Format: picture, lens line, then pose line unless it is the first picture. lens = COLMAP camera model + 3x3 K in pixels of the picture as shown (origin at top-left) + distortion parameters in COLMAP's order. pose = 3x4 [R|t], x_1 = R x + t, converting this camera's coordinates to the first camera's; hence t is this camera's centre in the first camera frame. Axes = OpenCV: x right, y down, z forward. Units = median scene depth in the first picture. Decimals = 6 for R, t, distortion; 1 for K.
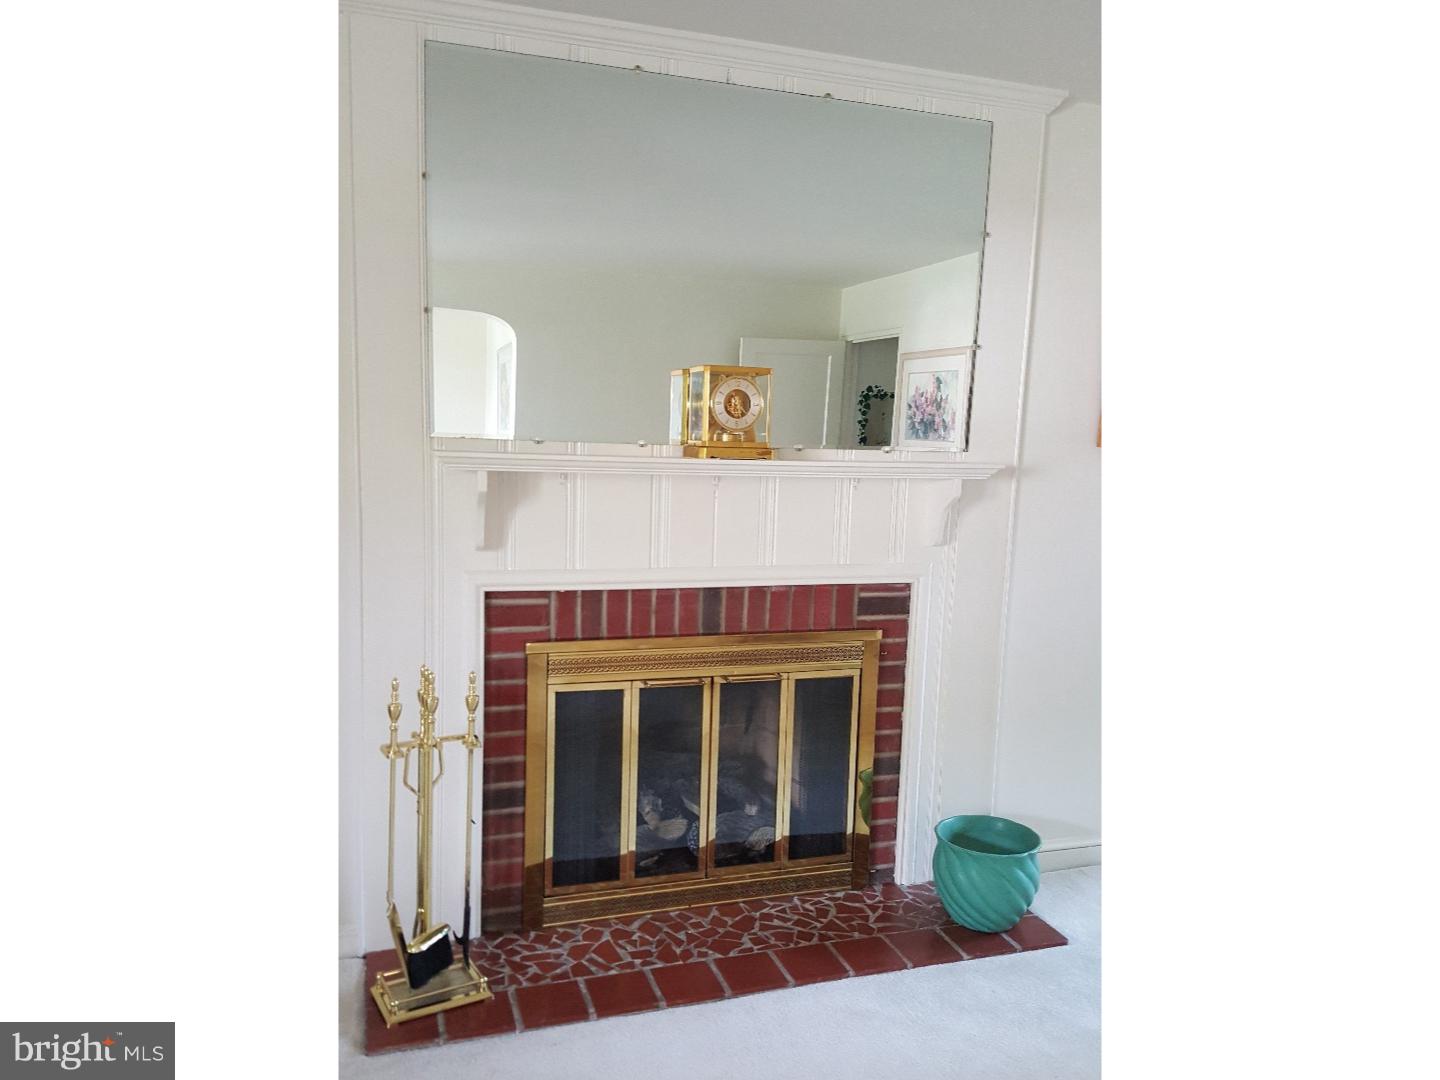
lens RADIAL K [[1048.9, 0, 712.8], [0, 1048.9, 571.5], [0, 0, 1]] dist [0.089504, -0.002888]
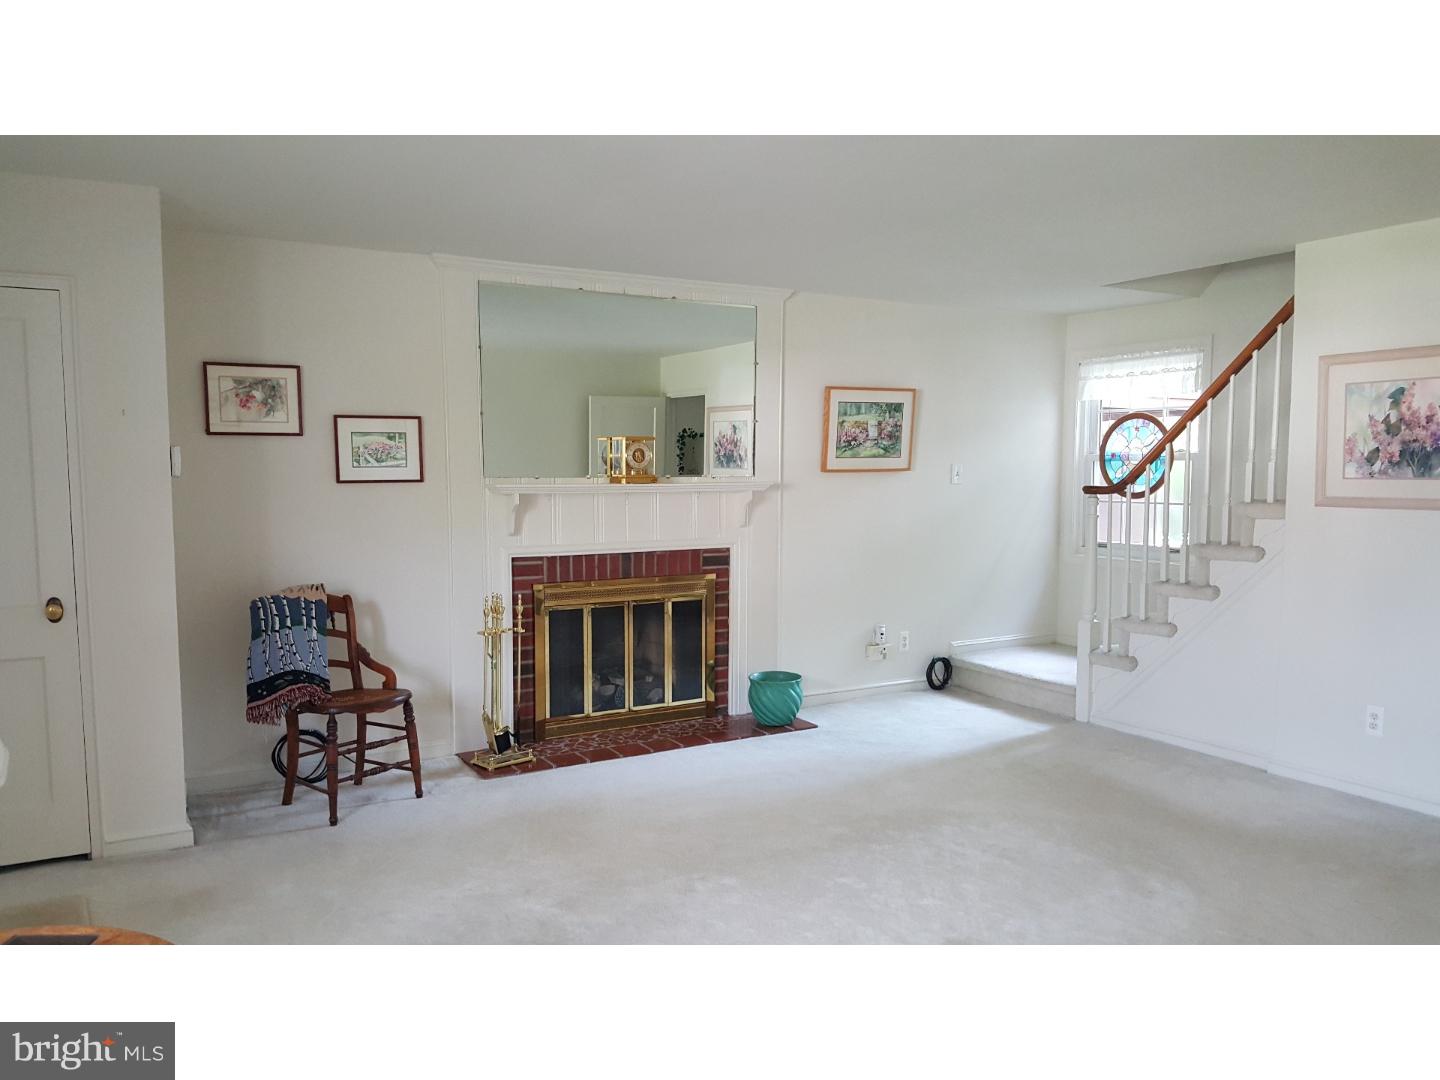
lens RADIAL K [[1048.9, 0, 712.8], [0, 1048.9, 571.5], [0, 0, 1]] dist [0.089504, -0.002888]
pose [[0.981282, -0.049611, 0.186076, -0.192580], [0.054266, 0.998326, -0.020003, 0.090983], [-0.184772, 0.029726, 0.982332, -0.833358]]
